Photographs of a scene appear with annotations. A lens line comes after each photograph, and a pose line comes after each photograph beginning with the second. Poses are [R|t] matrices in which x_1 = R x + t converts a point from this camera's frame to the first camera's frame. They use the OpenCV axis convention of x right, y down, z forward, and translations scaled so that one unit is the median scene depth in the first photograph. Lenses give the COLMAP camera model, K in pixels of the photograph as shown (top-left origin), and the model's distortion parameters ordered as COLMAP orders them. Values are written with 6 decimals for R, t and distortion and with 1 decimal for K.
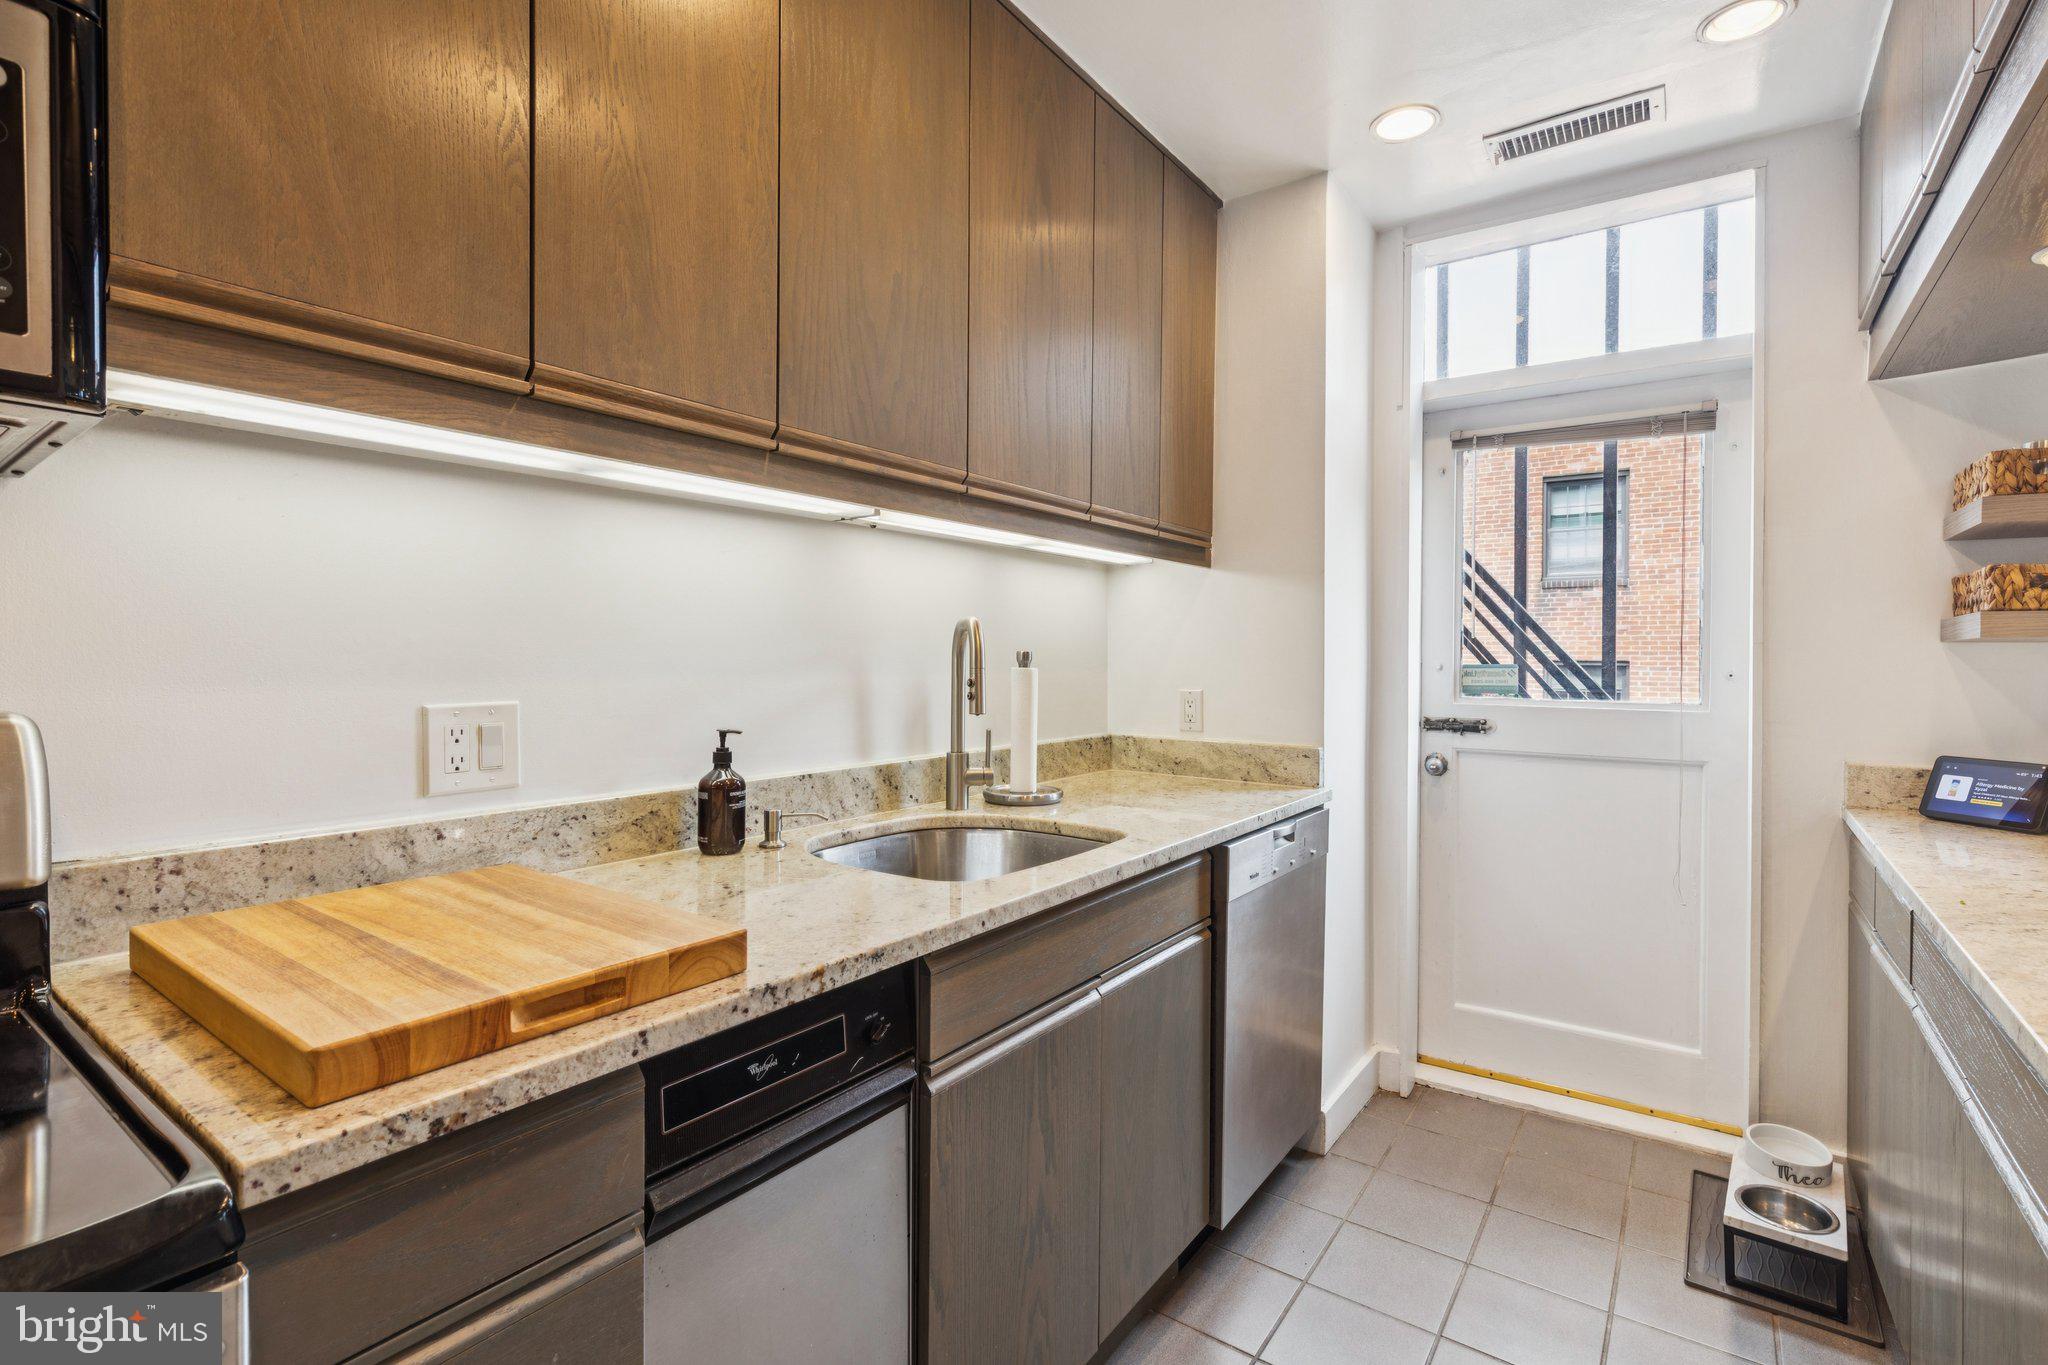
lens RADIAL K [[939.9, 0, 1033.1], [0, 939.9, 659.2], [0, 0, 1]] dist [0.010013, -0.000636]
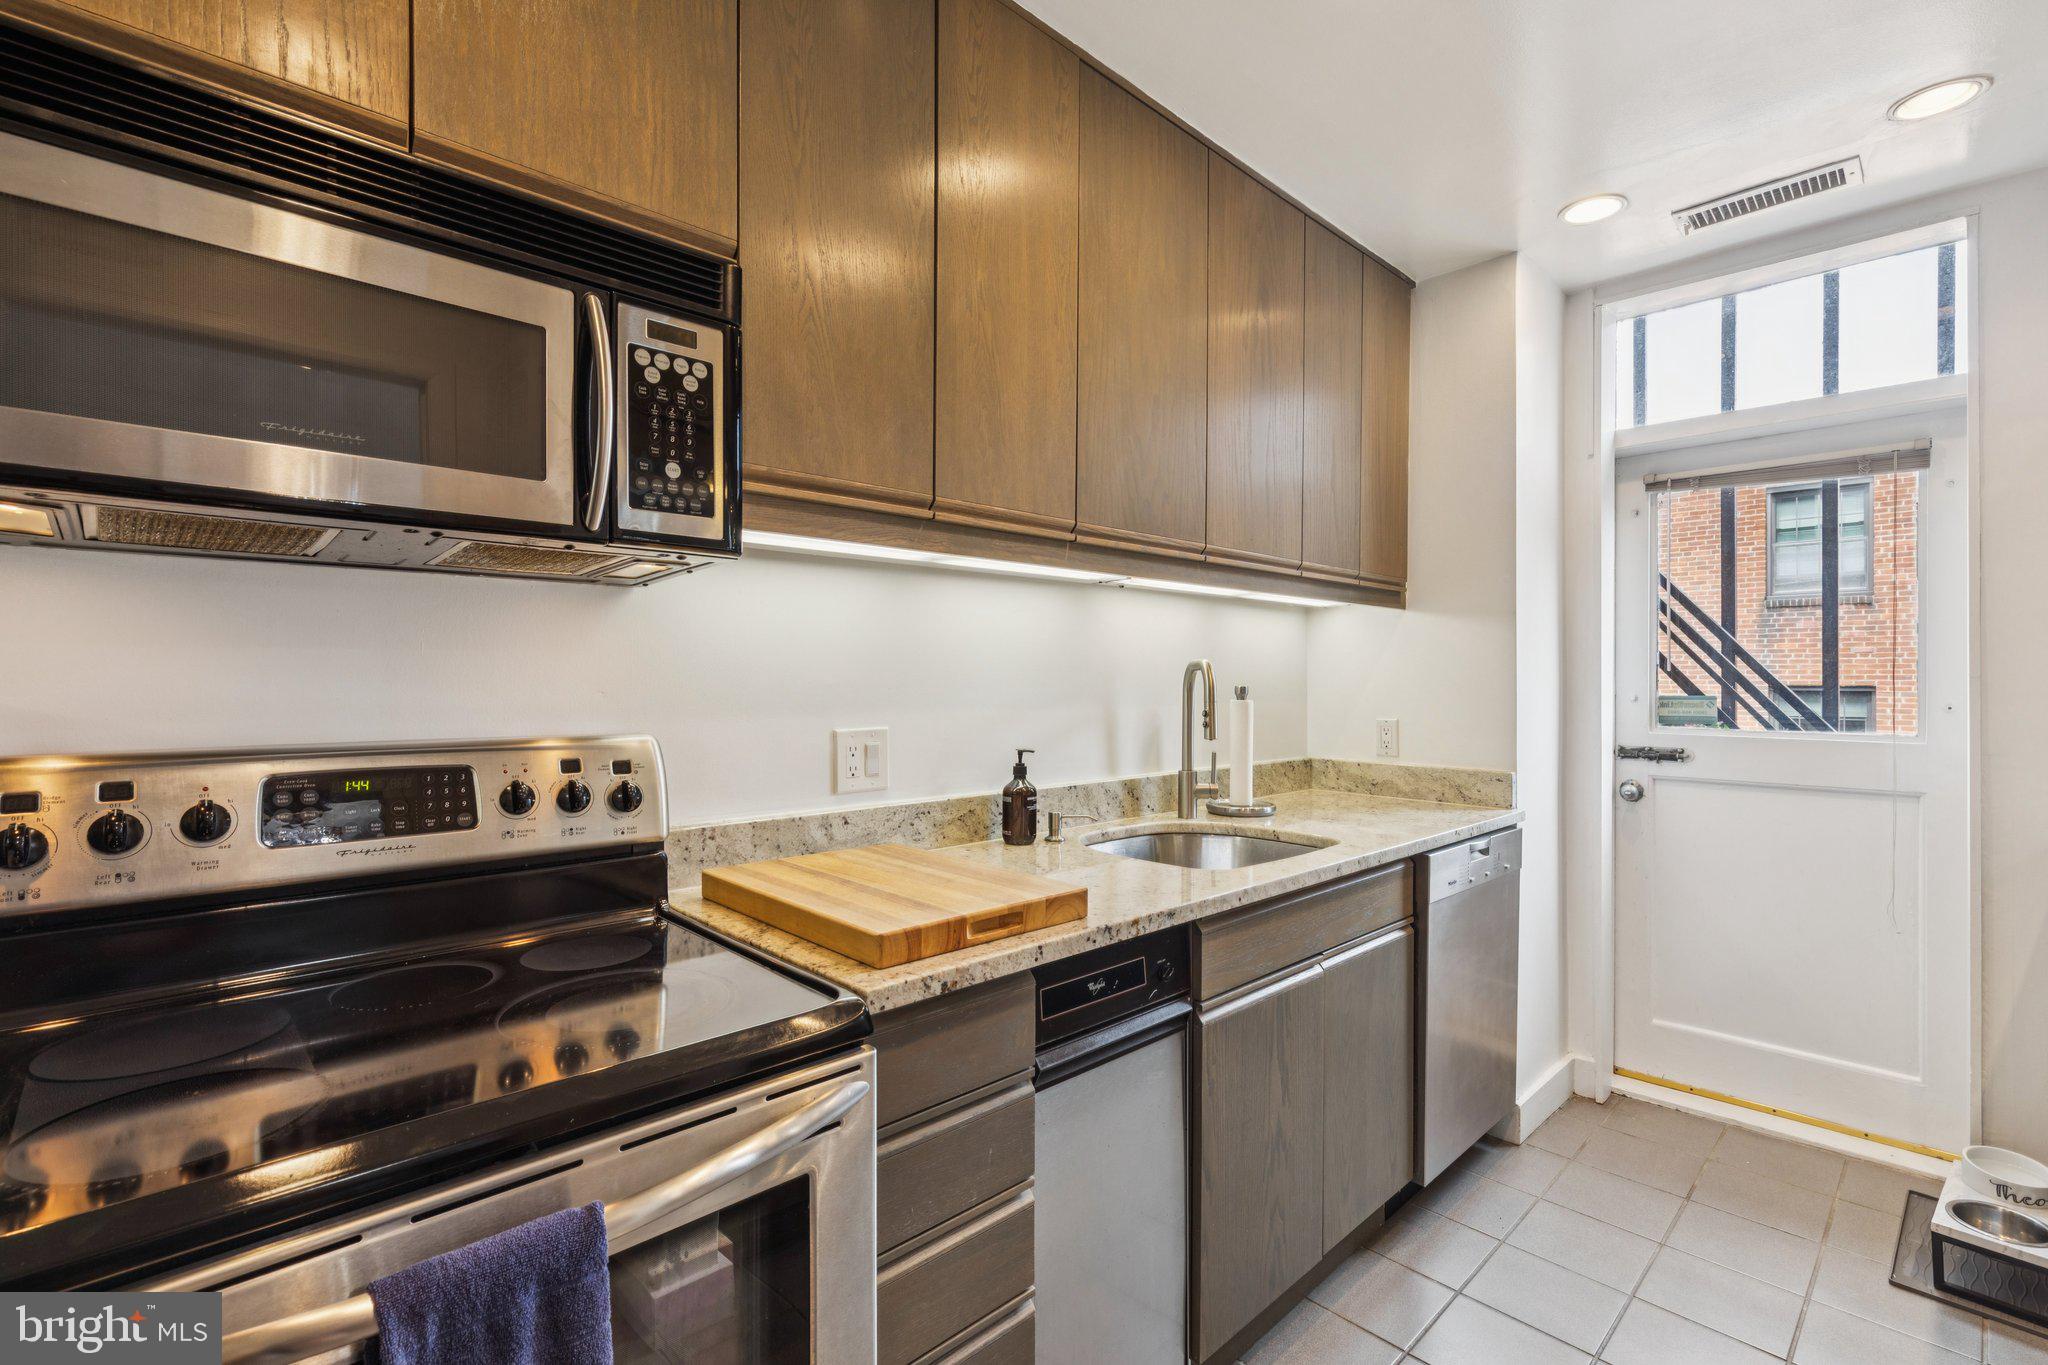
lens RADIAL K [[926.2, 0, 1026.4], [0, 926.2, 674.5], [0, 0, 1]] dist [0.009214, -0.000839]
pose [[0.983550, -0.002801, -0.180612, -0.073343], [0.001173, 0.999958, -0.009116, -0.014376], [0.180630, 0.008754, 0.983512, -0.218003]]
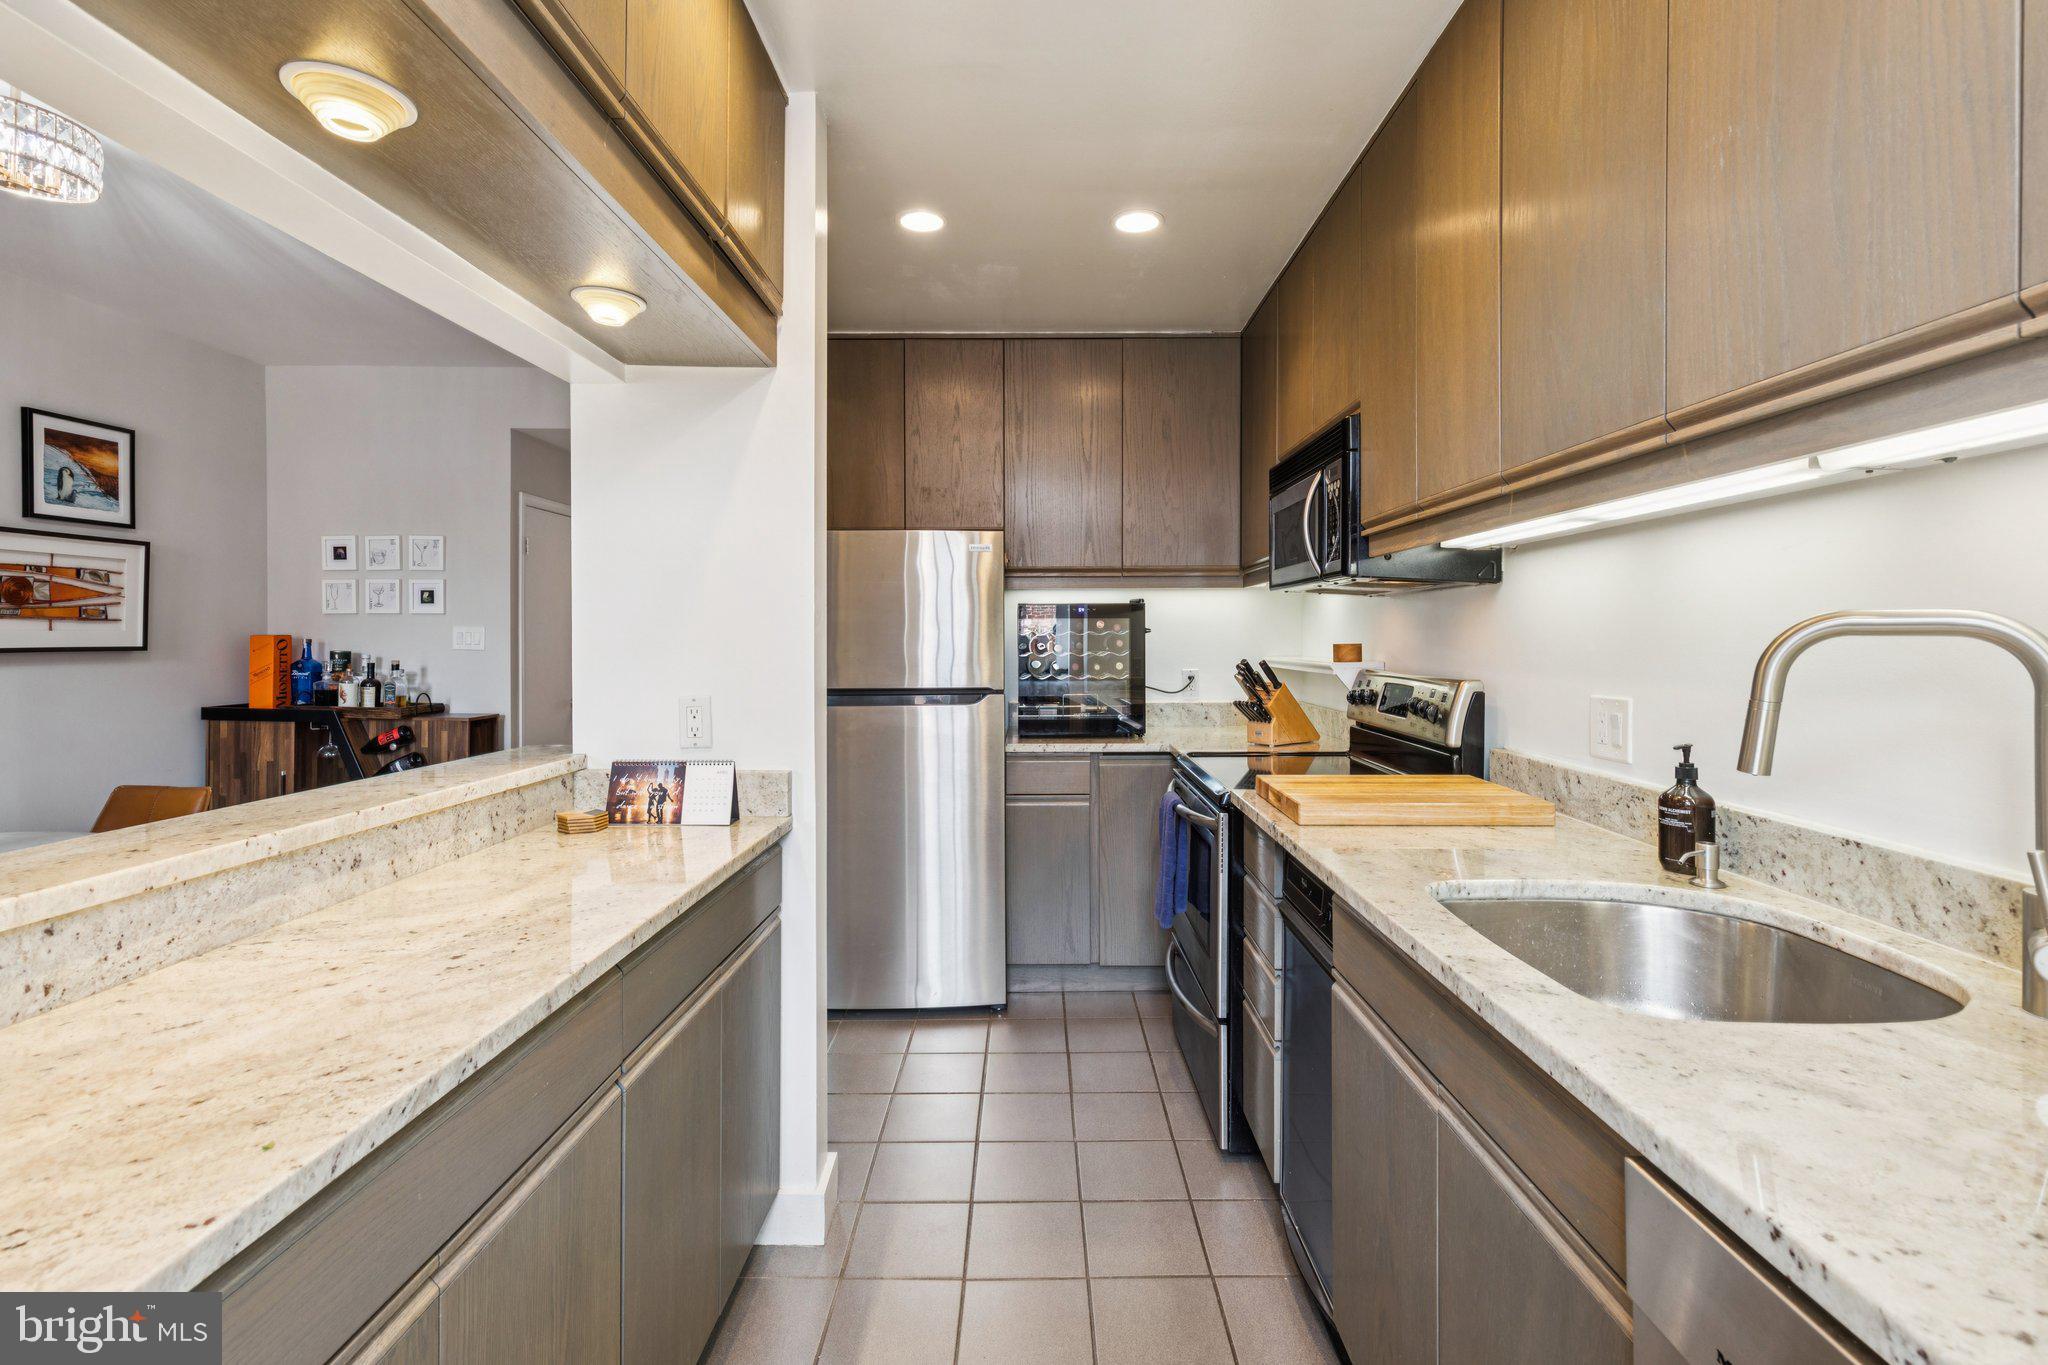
lens RADIAL K [[926.2, 0, 1026.4], [0, 926.2, 674.5], [0, 0, 1]] dist [0.009214, -0.000839]
pose [[-0.817009, 0.022774, -0.576175, 0.633678], [-0.002577, 0.999066, 0.043143, -0.029792], [0.576619, 0.036733, -0.816187, 1.142303]]
